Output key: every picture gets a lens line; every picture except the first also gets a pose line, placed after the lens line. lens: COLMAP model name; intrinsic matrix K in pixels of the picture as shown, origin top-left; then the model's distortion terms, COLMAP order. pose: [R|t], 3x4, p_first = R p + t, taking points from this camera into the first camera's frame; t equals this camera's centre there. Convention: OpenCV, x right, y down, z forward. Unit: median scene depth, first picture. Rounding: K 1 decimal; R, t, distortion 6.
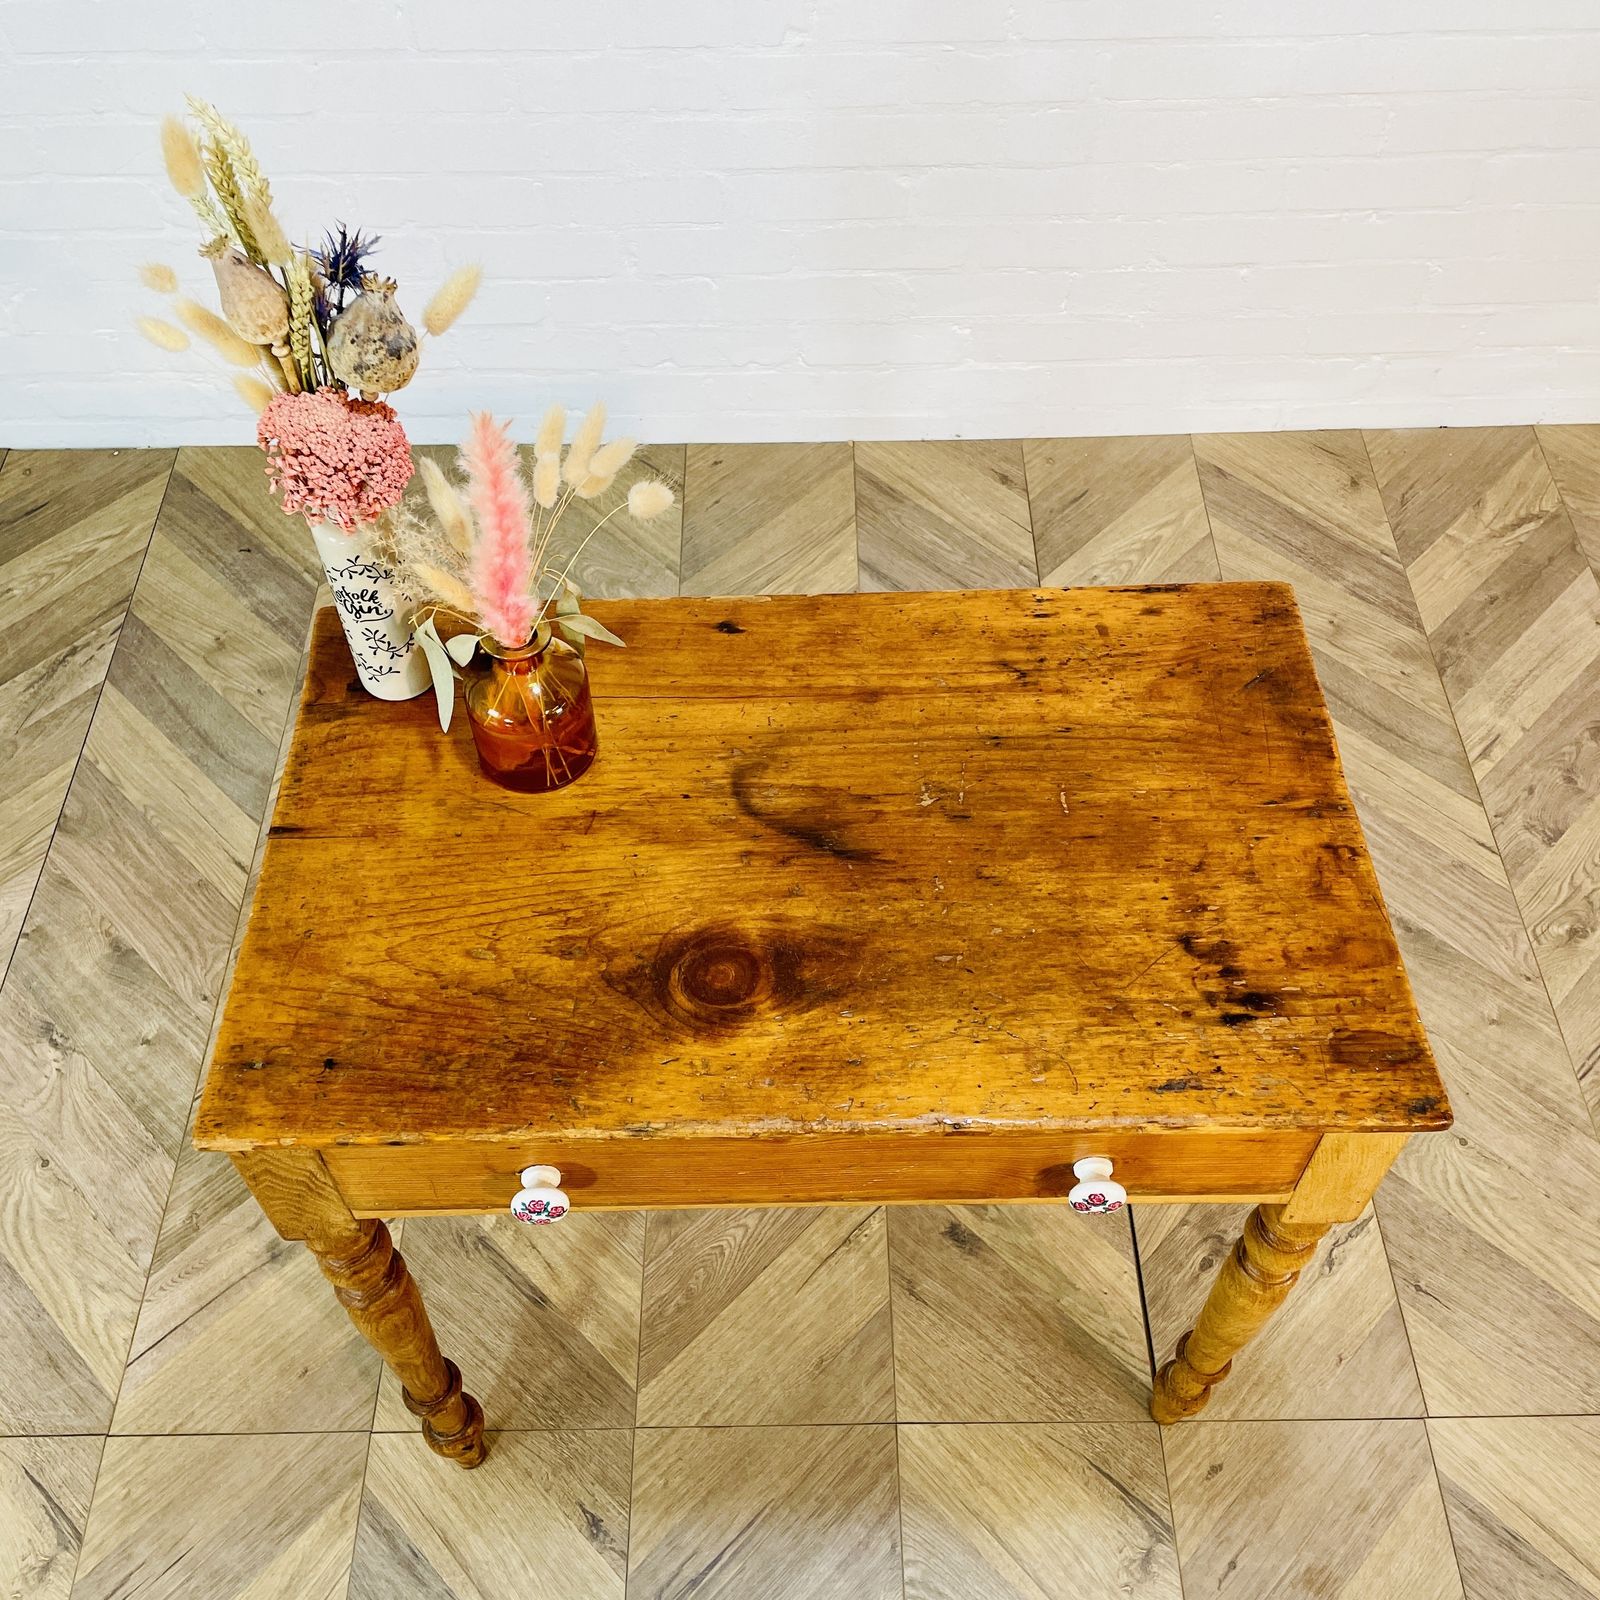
lens RADIAL K [[1613.2, 0, 801.6], [0, 1613.2, 790.1], [0, 0, 1]] dist [0.096295, -0.132541]
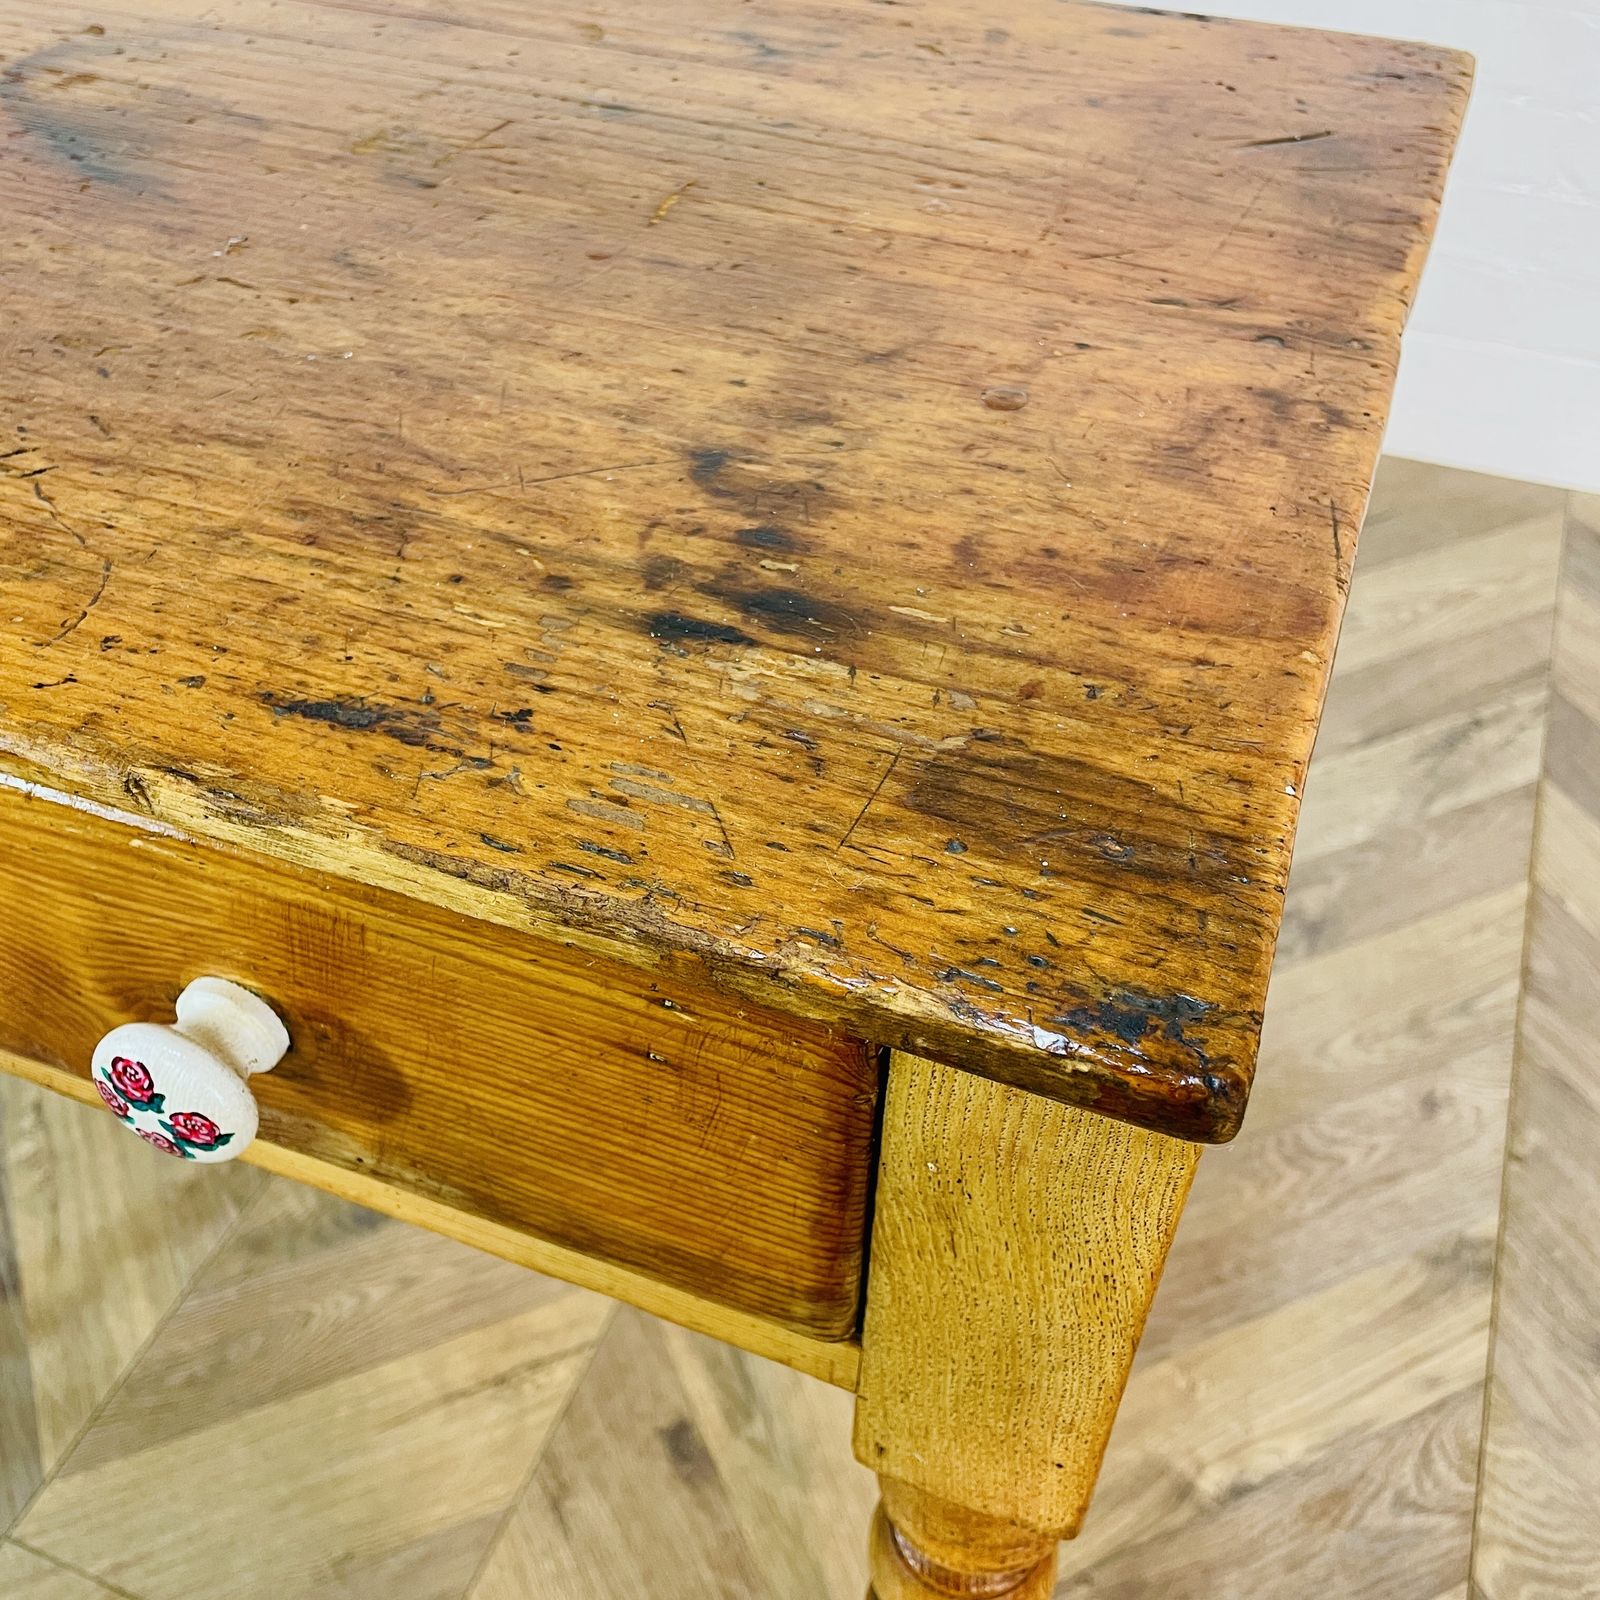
lens RADIAL K [[1642.7, 0, 790.1], [0, 1642.7, 801.0], [0, 0, 1]] dist [0.096020, -0.164782]
pose [[0.926786, 0.274281, -0.256587, 0.318367], [-0.309886, 0.944417, -0.109757, 0.170293], [0.212221, 0.181234, 0.960269, 0.613849]]
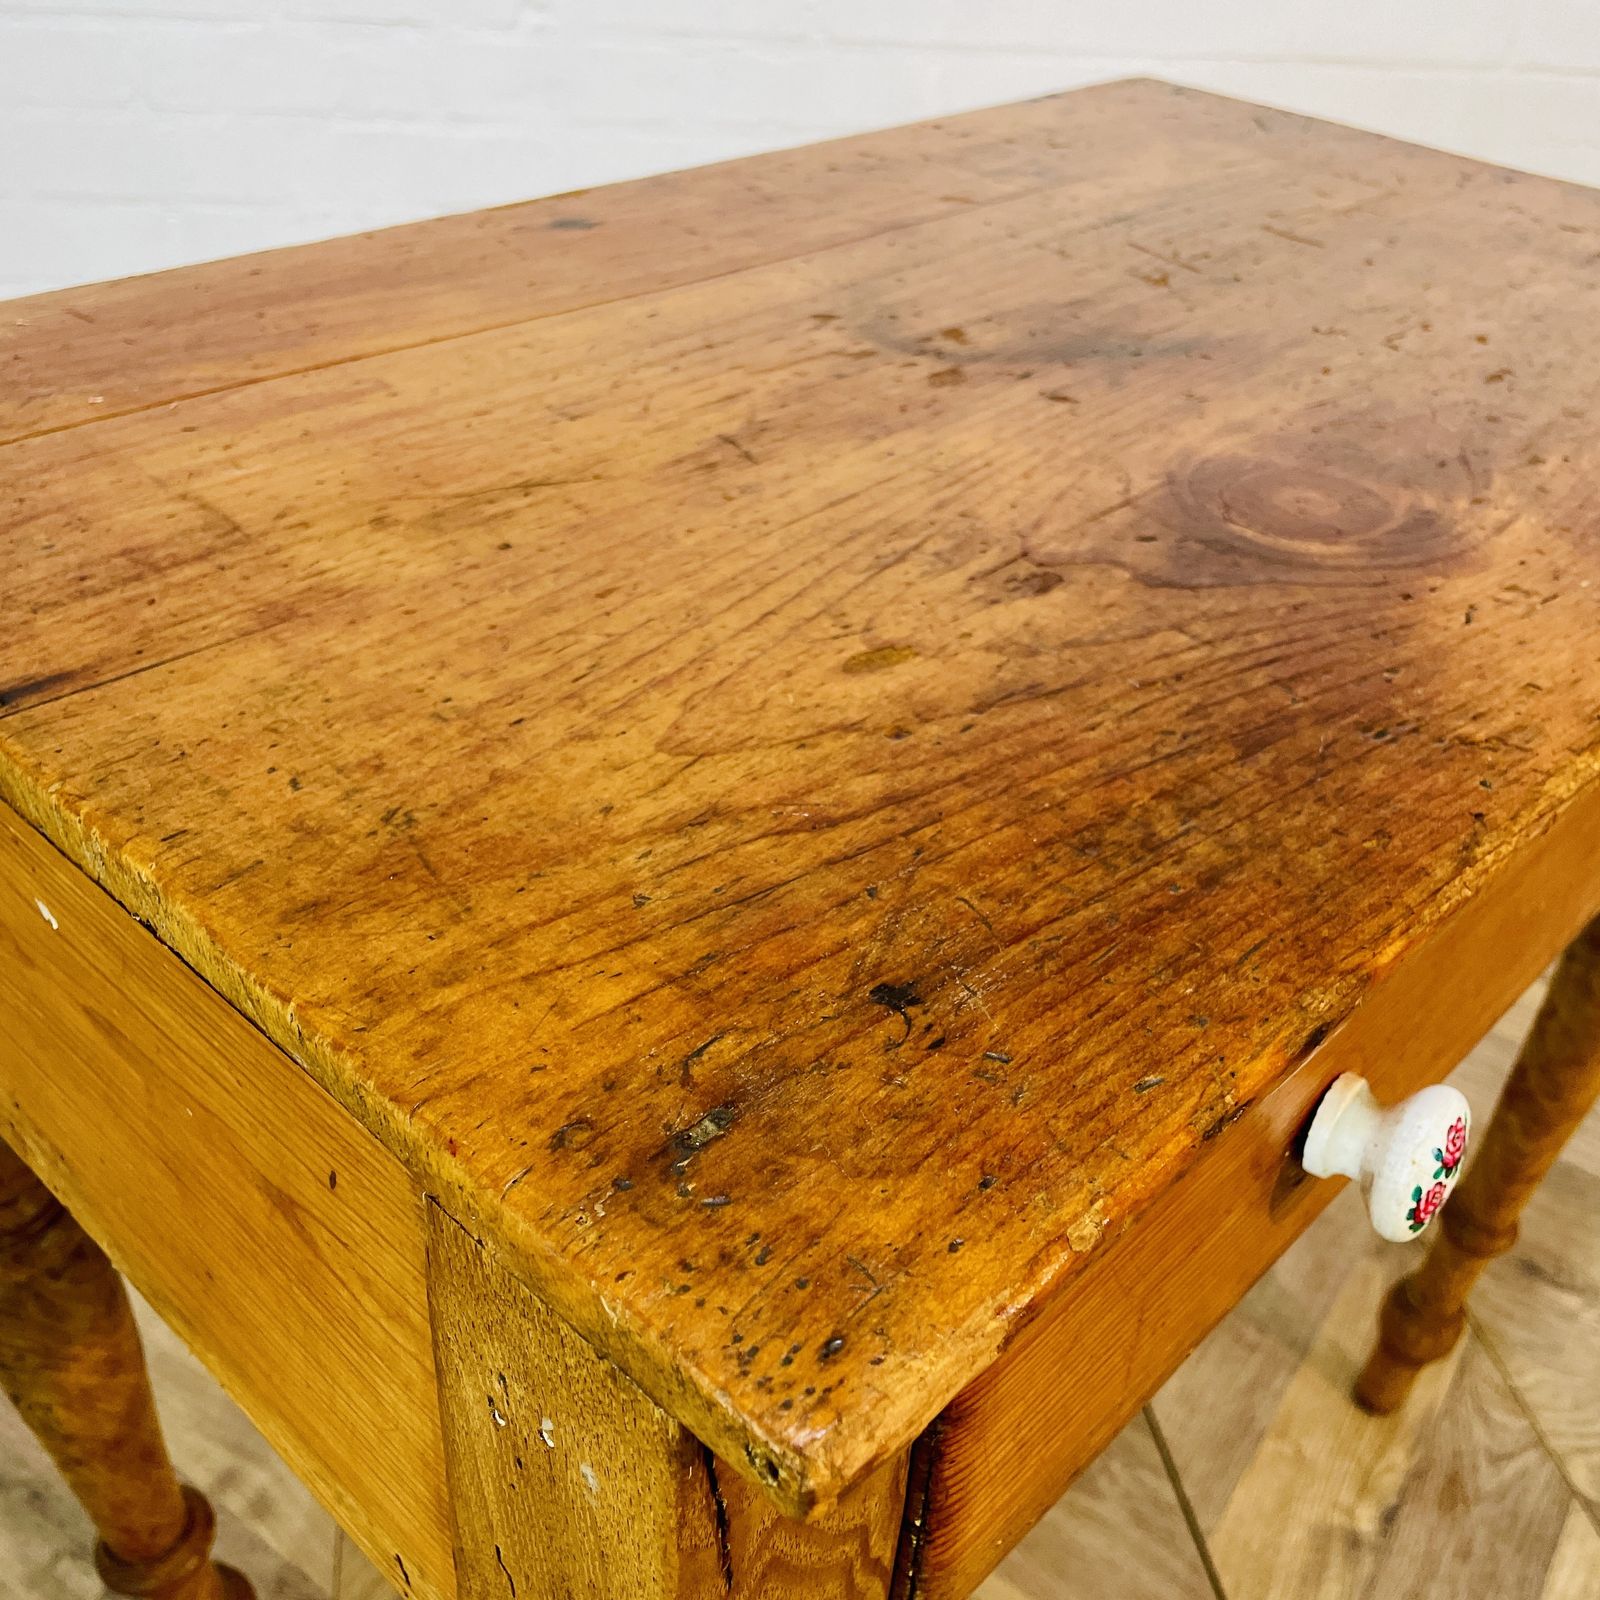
lens RADIAL K [[1646.6, 0, 824.2], [0, 1646.6, 805.9], [0, 0, 1]] dist [0.066807, -0.103682]
pose [[0.691400, -0.366972, 0.622332, -0.386913], [0.515065, 0.854417, -0.068402, 0.129665], [-0.506629, 0.367835, 0.779759, 0.659509]]
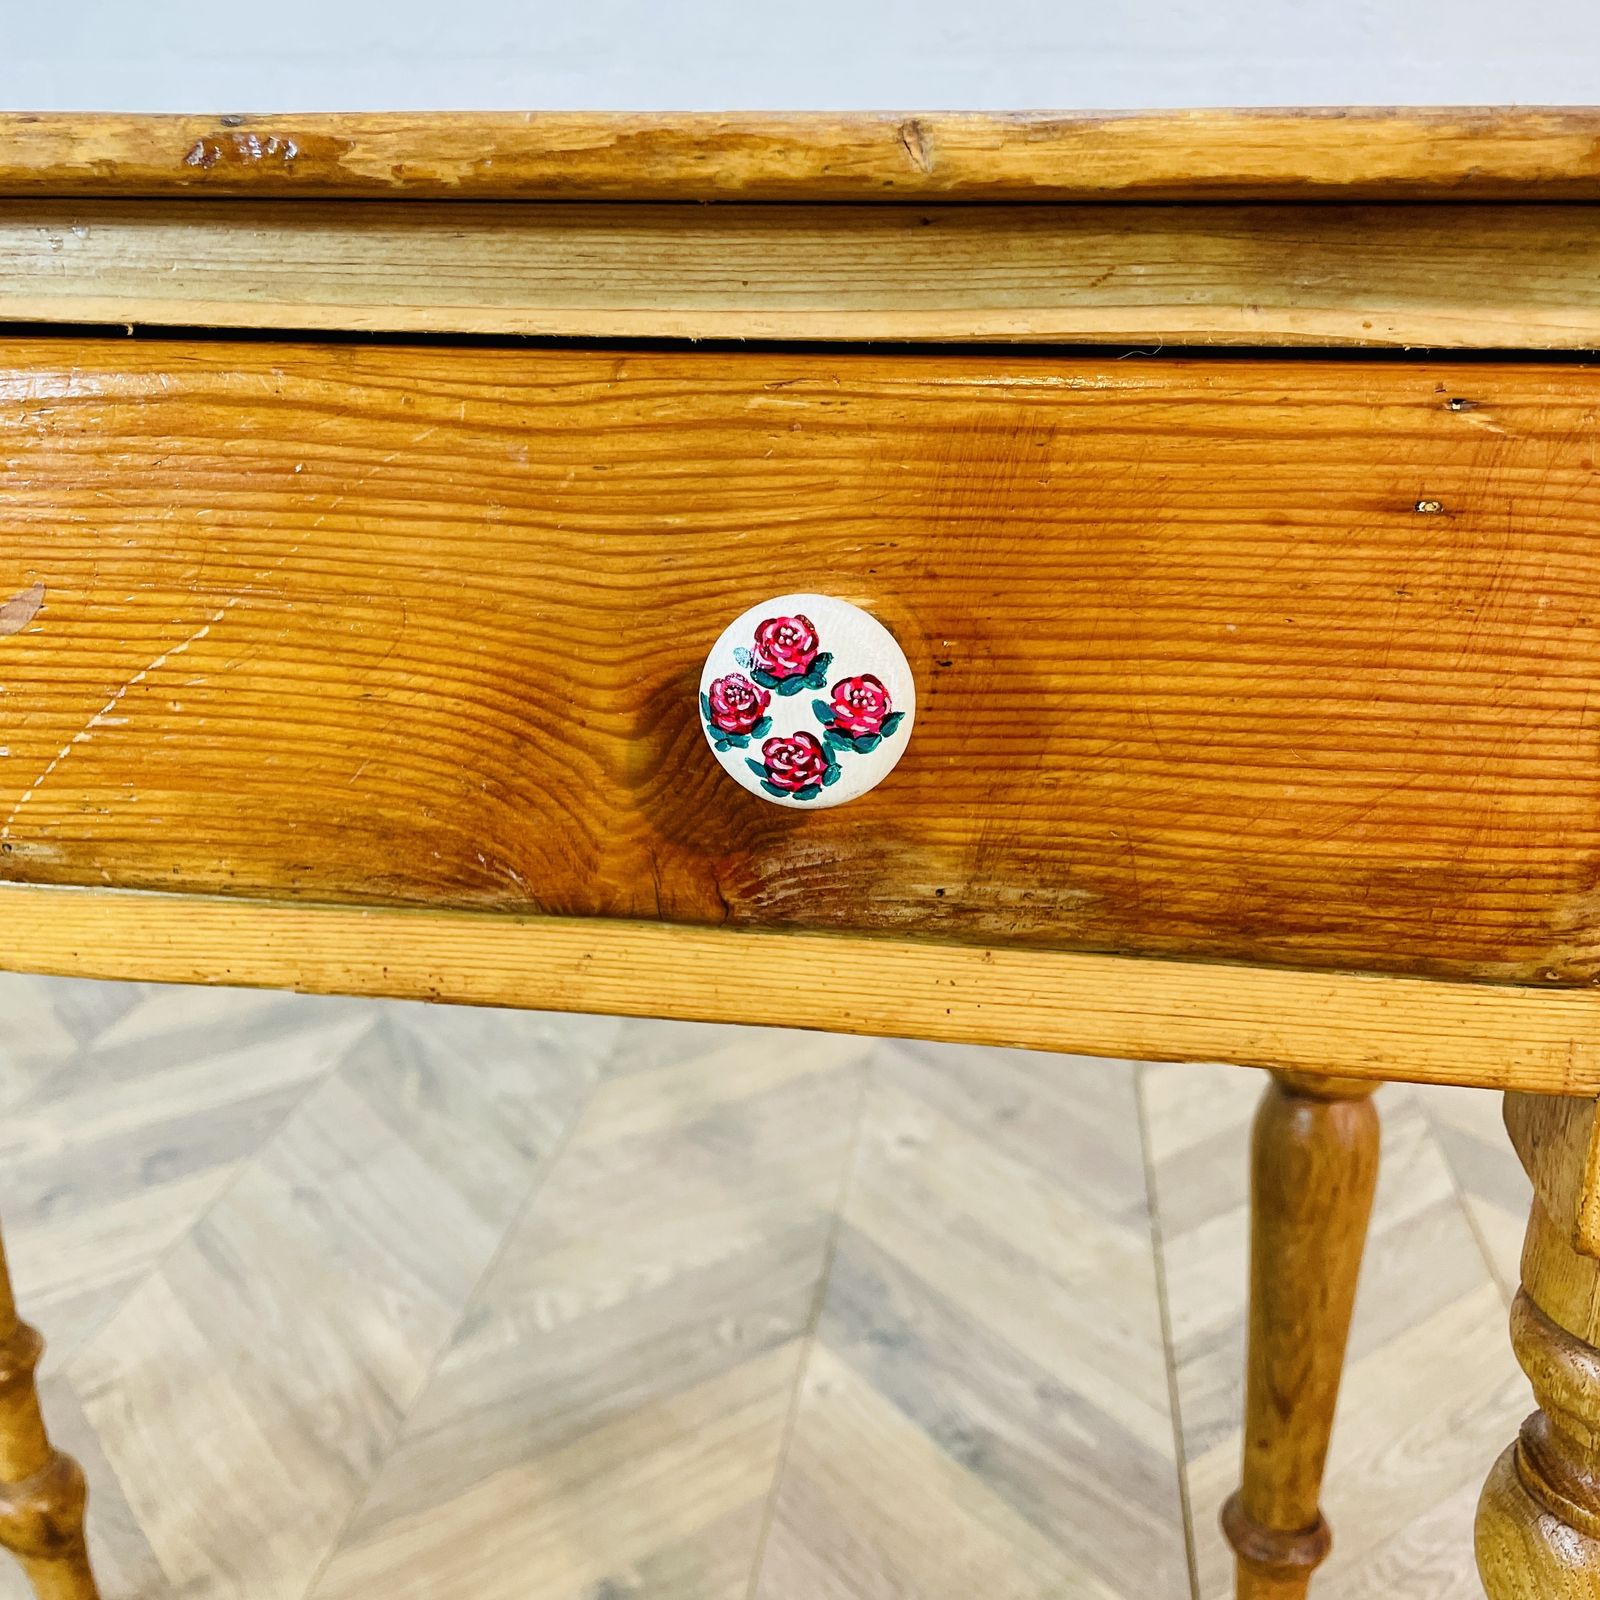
lens RADIAL K [[1642.7, 0, 790.1], [0, 1642.7, 801.0], [0, 0, 1]] dist [0.096020, -0.164782]
pose [[0.986465, 0.067889, -0.149259, 0.192769], [-0.140573, 0.818765, -0.556653, 0.360633], [0.084417, 0.570101, 0.817226, 0.695334]]
